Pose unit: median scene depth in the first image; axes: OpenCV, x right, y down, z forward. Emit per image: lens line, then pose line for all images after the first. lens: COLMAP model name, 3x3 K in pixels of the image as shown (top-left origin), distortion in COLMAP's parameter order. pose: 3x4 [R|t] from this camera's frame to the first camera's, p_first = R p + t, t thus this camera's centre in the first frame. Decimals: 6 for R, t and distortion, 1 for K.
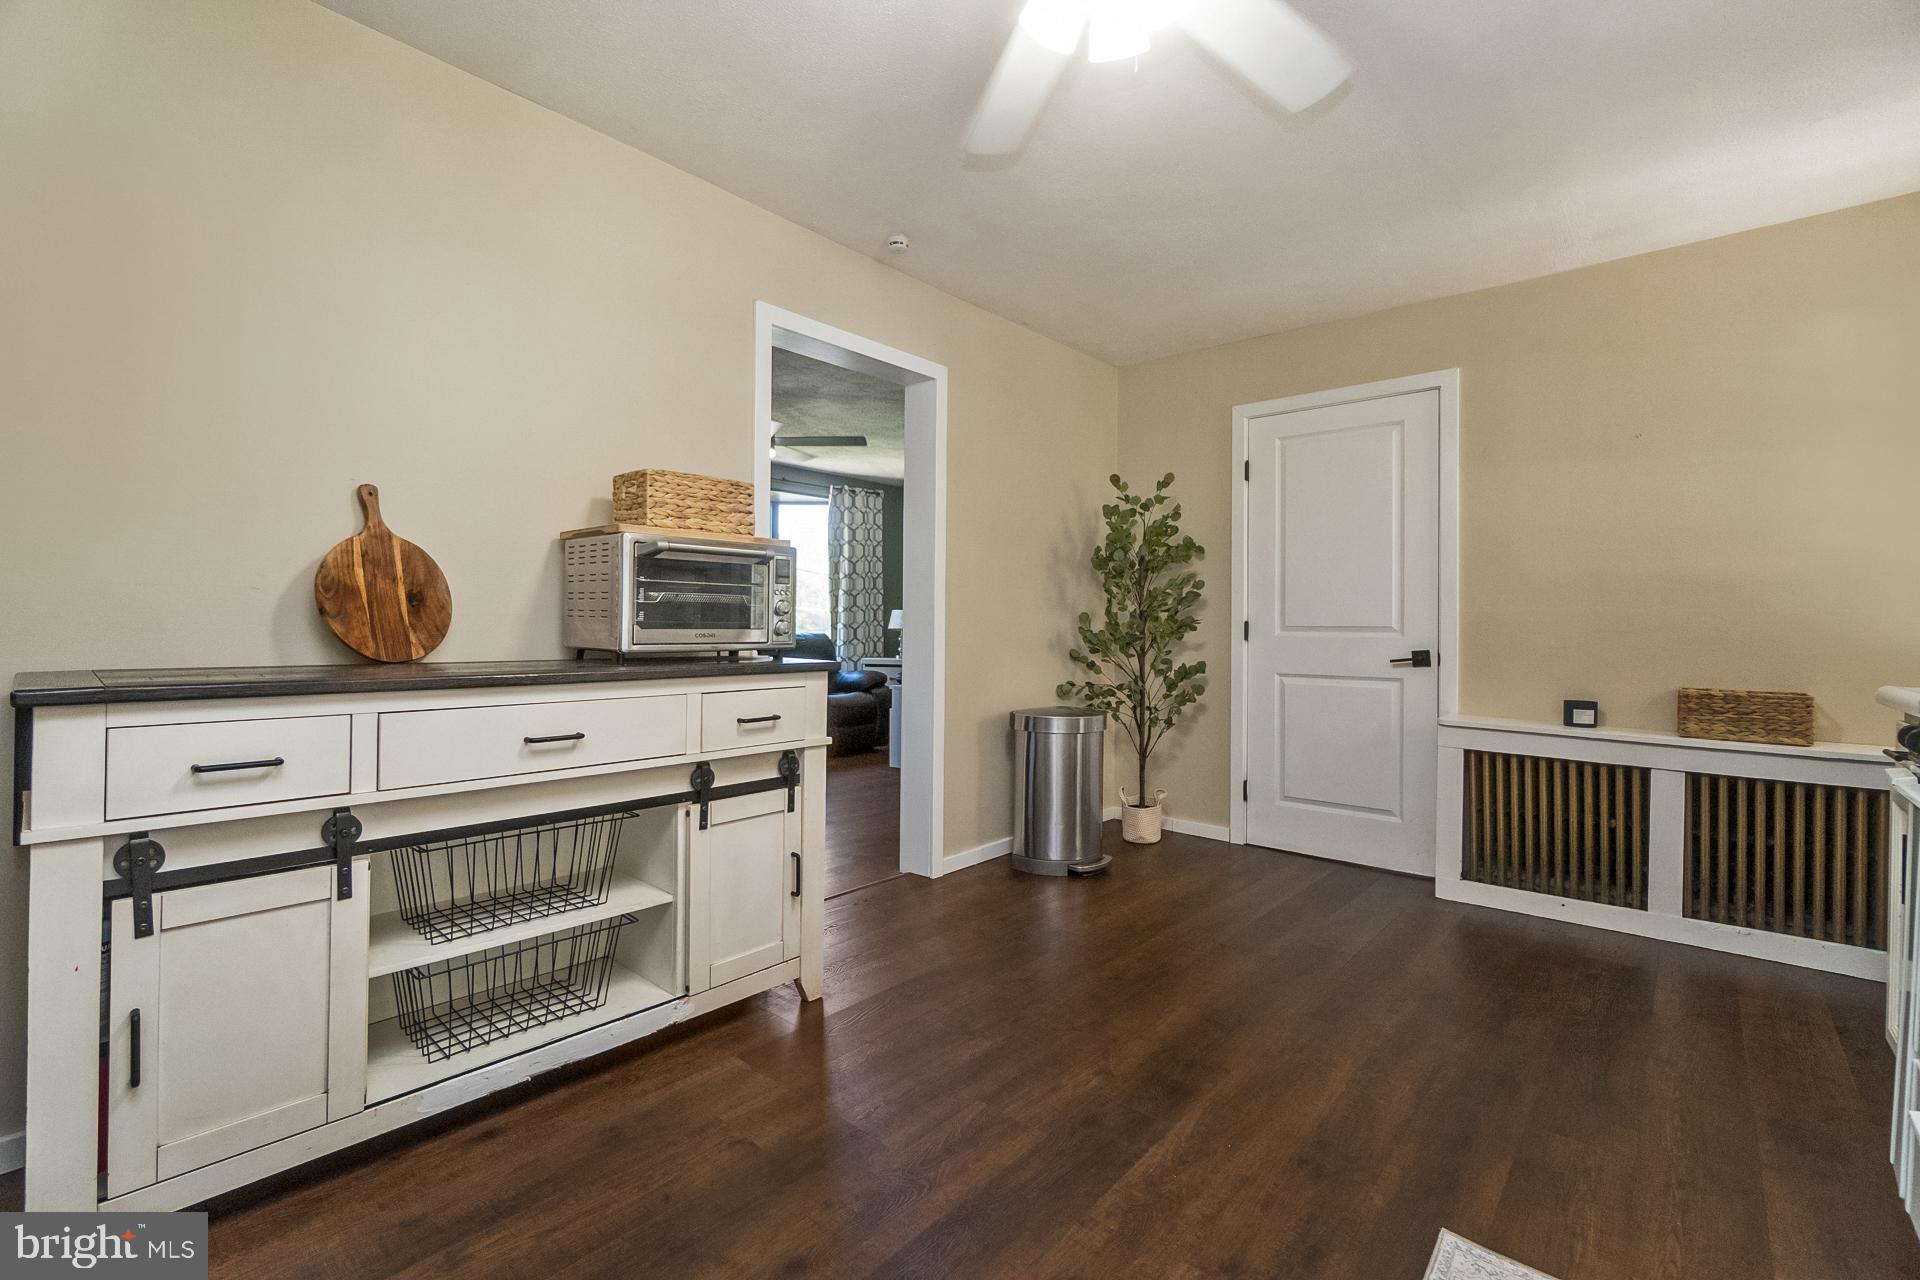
lens RADIAL K [[842.3, 0, 957.3], [0, 842.3, 618.7], [0, 0, 1]] dist [-0.000418, 0.000154]
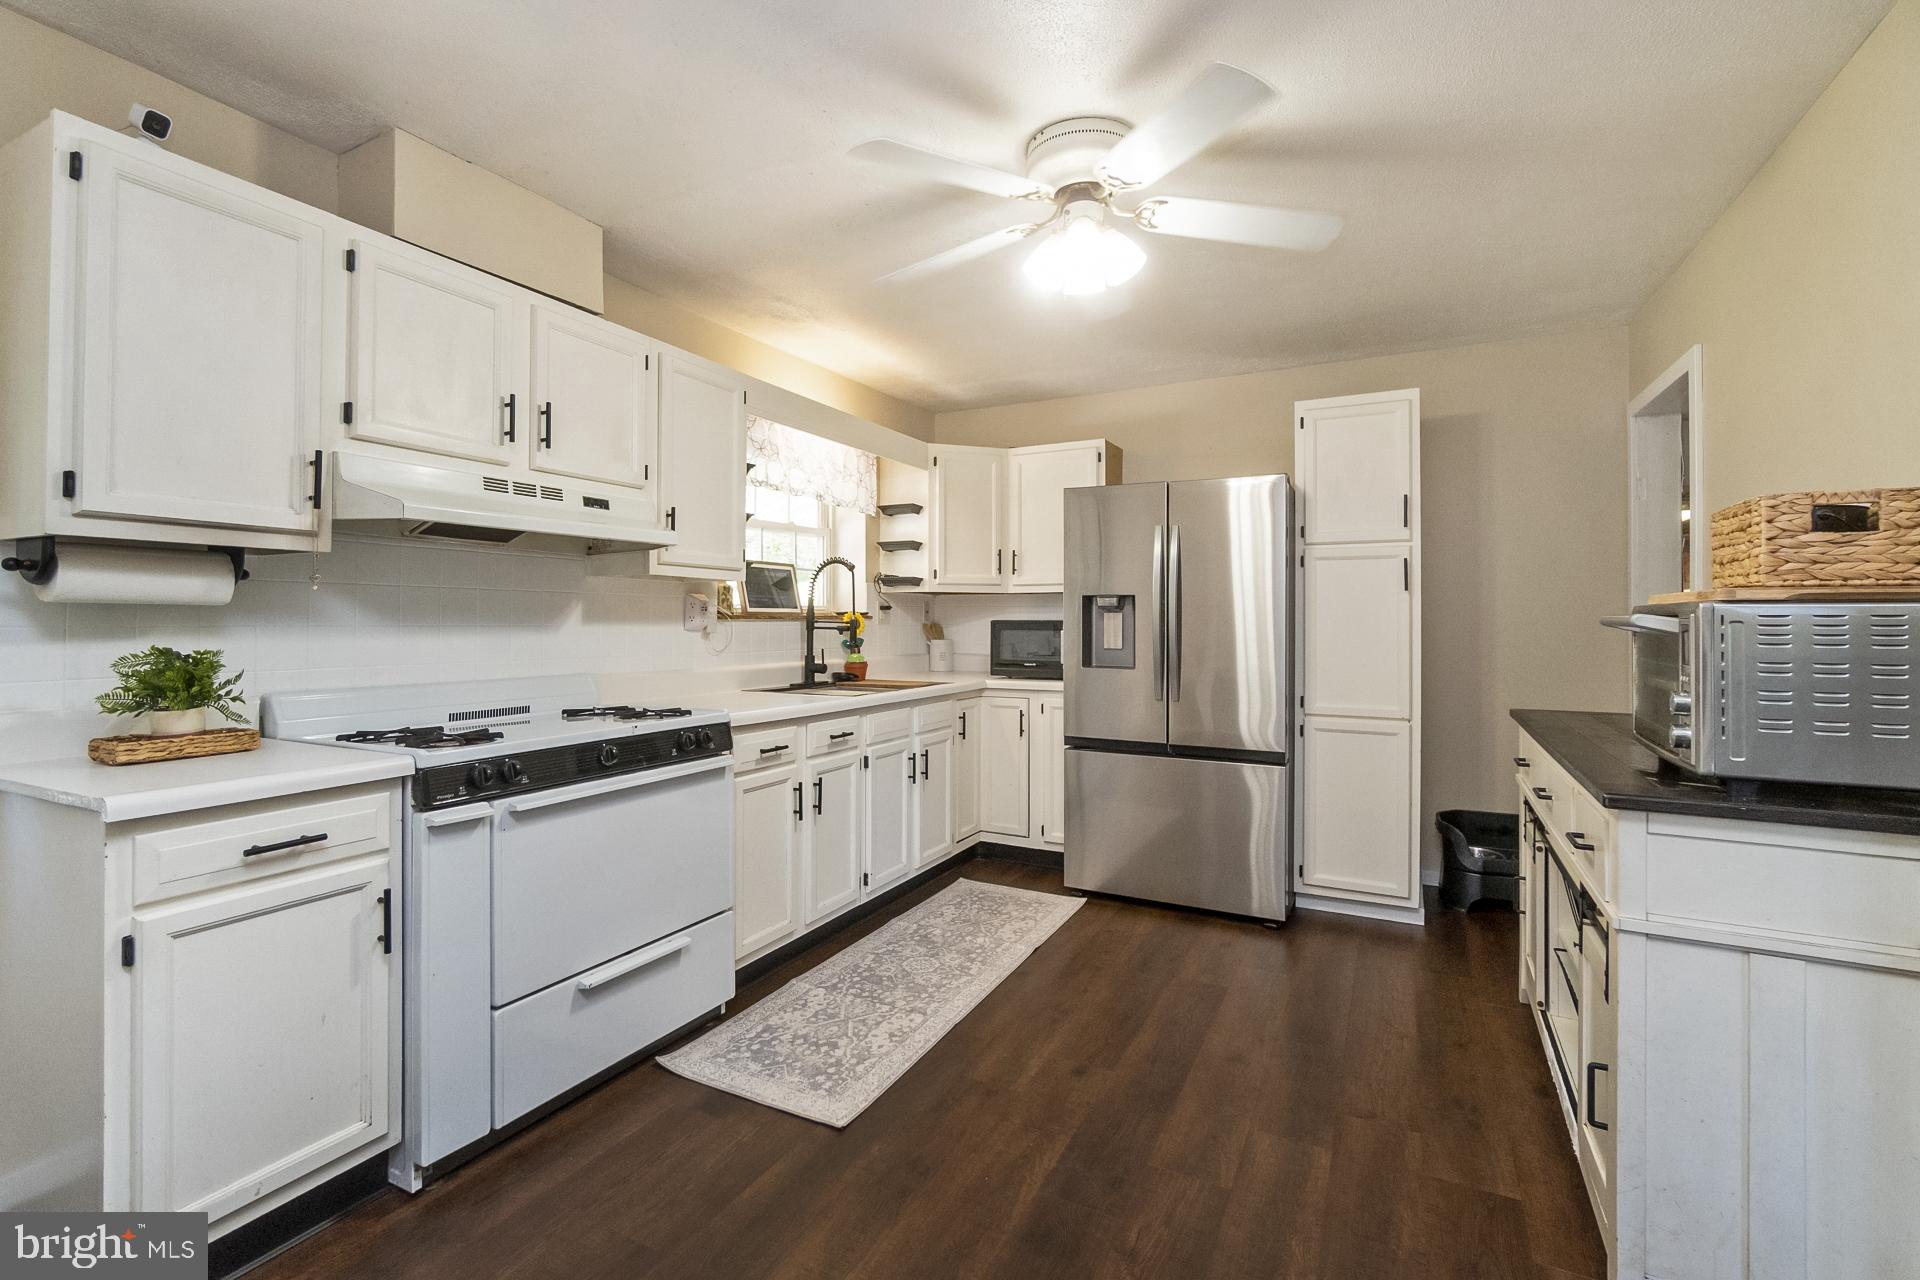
lens RADIAL K [[843.6, 0, 957.0], [0, 843.6, 613.3], [0, 0, 1]] dist [-0.001233, 0.000141]
pose [[-0.970720, -0.018065, -0.239532, 0.365935], [-0.015144, 0.999787, -0.014030, -0.049169], [0.239735, -0.009992, -0.970787, 1.184388]]
